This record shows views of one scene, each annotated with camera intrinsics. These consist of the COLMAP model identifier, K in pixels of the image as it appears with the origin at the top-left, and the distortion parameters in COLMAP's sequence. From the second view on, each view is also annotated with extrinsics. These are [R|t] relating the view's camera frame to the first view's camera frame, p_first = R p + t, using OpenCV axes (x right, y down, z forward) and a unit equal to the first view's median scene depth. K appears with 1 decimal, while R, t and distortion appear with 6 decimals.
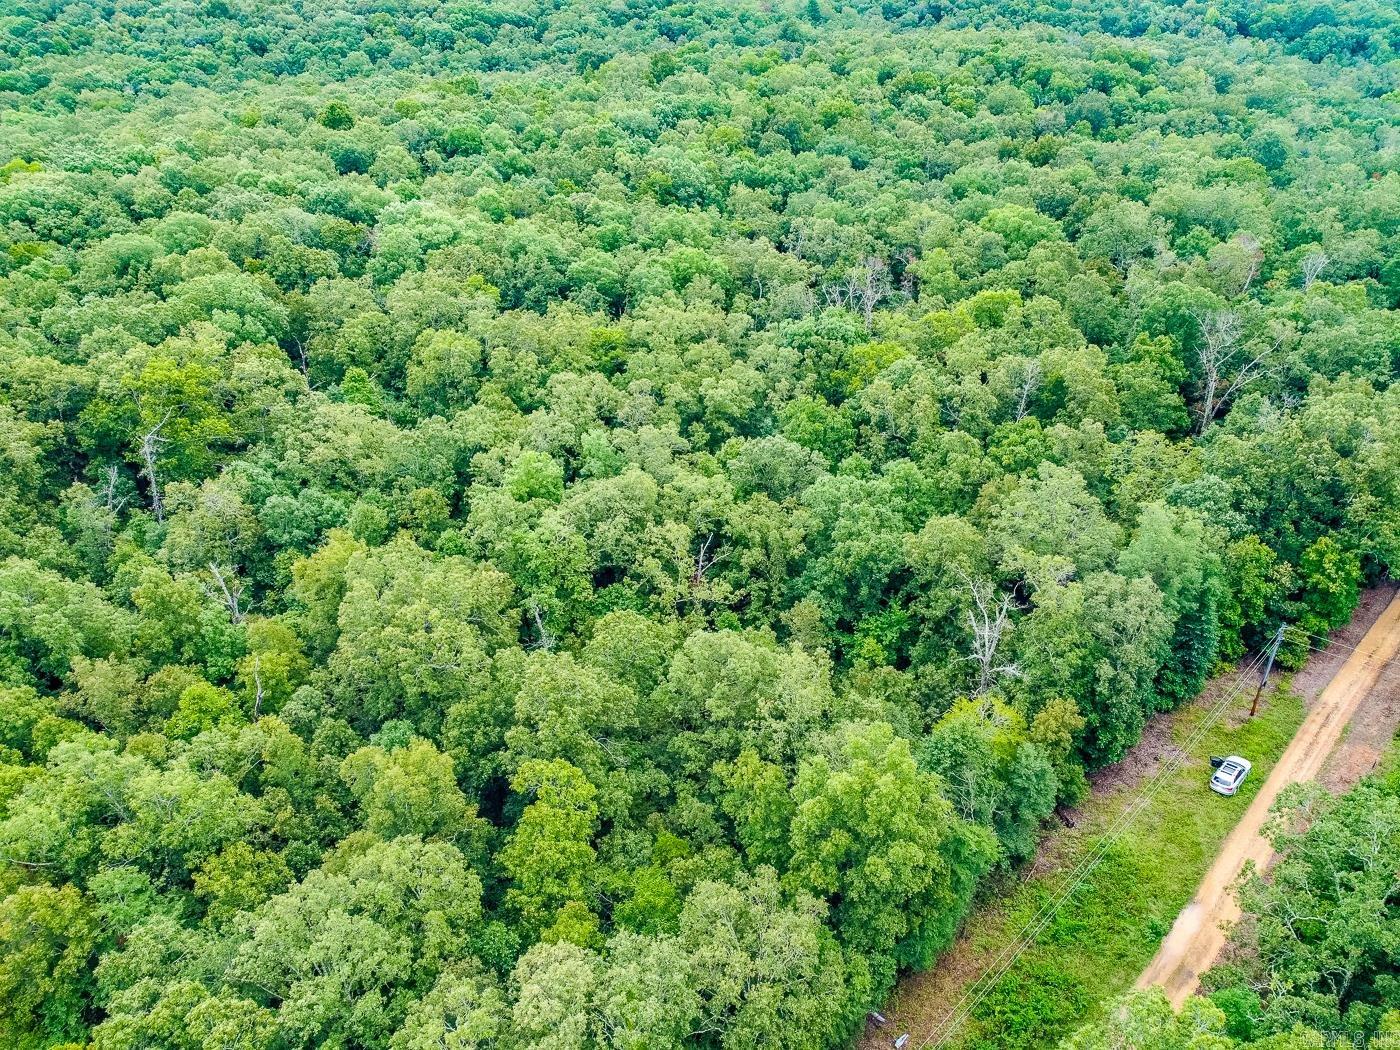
lens RADIAL K [[1040.0, 0, 699.4], [0, 1040.0, 522.3], [0, 0, 1]] dist [0.013547, -0.013235]
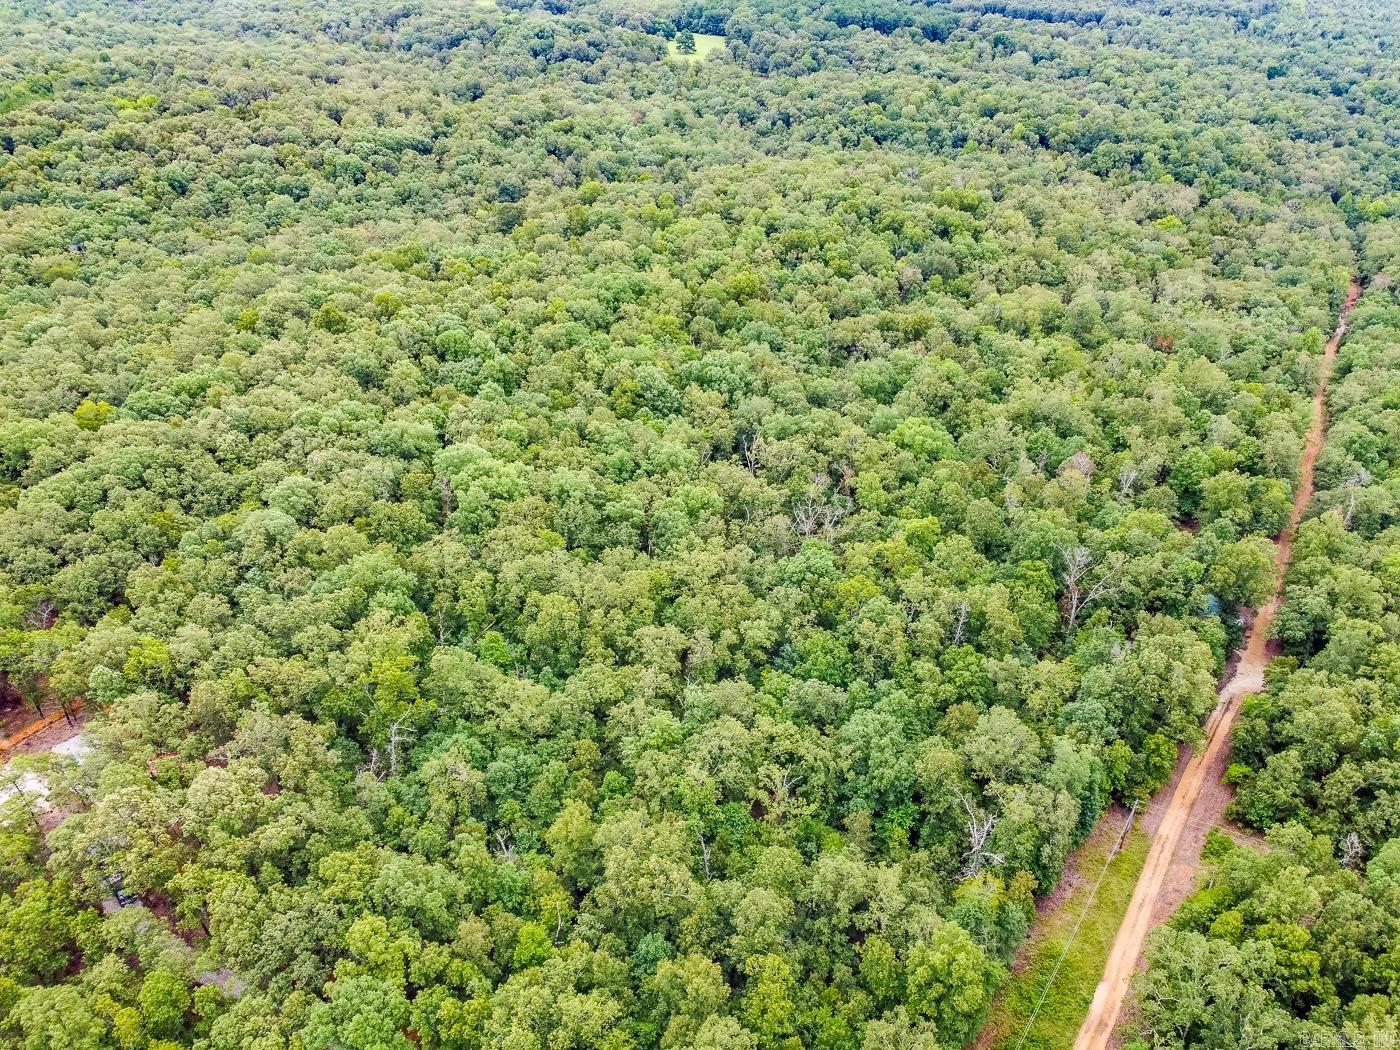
lens RADIAL K [[1040.0, 0, 701.6], [0, 1040.0, 525.1], [0, 0, 1]] dist [0.013547, -0.013235]
pose [[0.986197, -0.058272, 0.154983, -0.281312], [0.057789, 0.998300, 0.007624, -0.303168], [-0.155163, 0.001437, 0.987888, -0.423366]]
